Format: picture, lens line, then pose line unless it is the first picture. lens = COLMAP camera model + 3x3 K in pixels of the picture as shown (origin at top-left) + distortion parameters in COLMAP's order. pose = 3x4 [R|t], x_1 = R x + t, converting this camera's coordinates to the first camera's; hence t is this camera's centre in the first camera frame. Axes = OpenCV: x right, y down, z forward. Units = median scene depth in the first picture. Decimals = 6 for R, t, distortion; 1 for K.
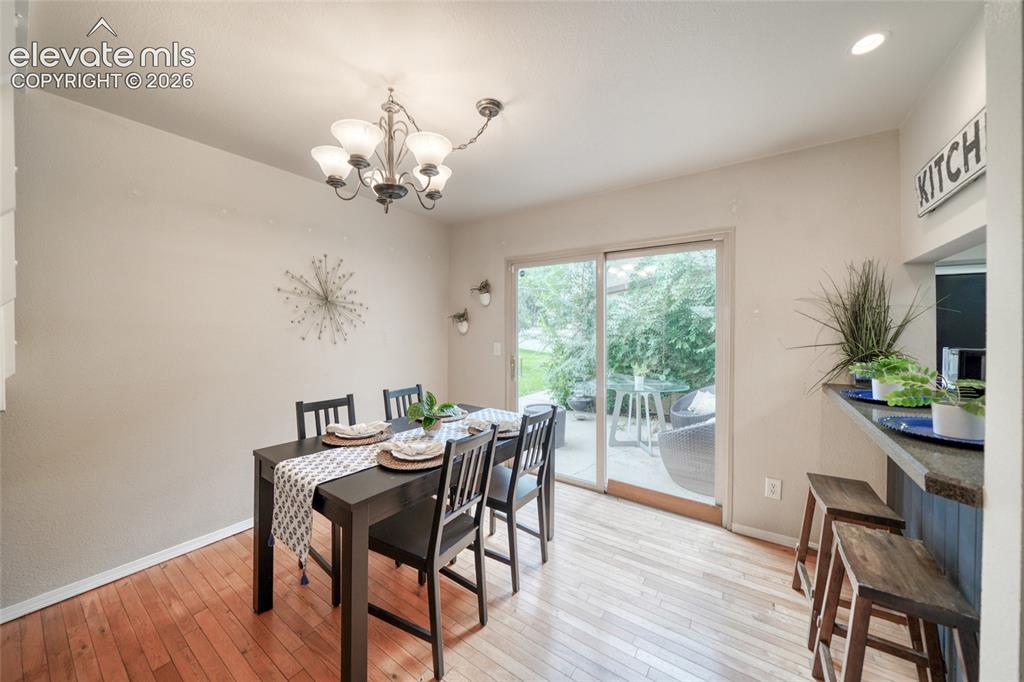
lens RADIAL K [[356.0, 0, 507.3], [0, 356.0, 329.9], [0, 0, 1]] dist [-0.001318, -0.000086]
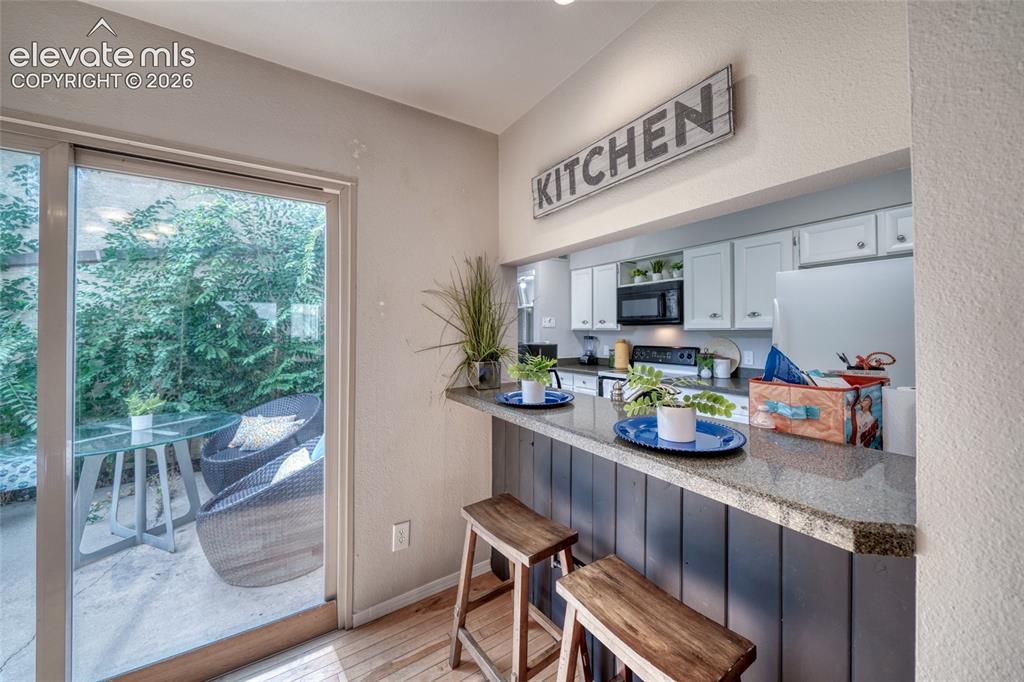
lens RADIAL K [[375.5, 0, 508.5], [0, 375.5, 322.3], [0, 0, 1]] dist [-0.001184, -0.000077]
pose [[0.377044, 0.012089, 0.926116, 0.068341], [0.010225, 0.999800, -0.017213, 0.002227], [-0.926139, 0.015959, 0.376845, 0.395961]]
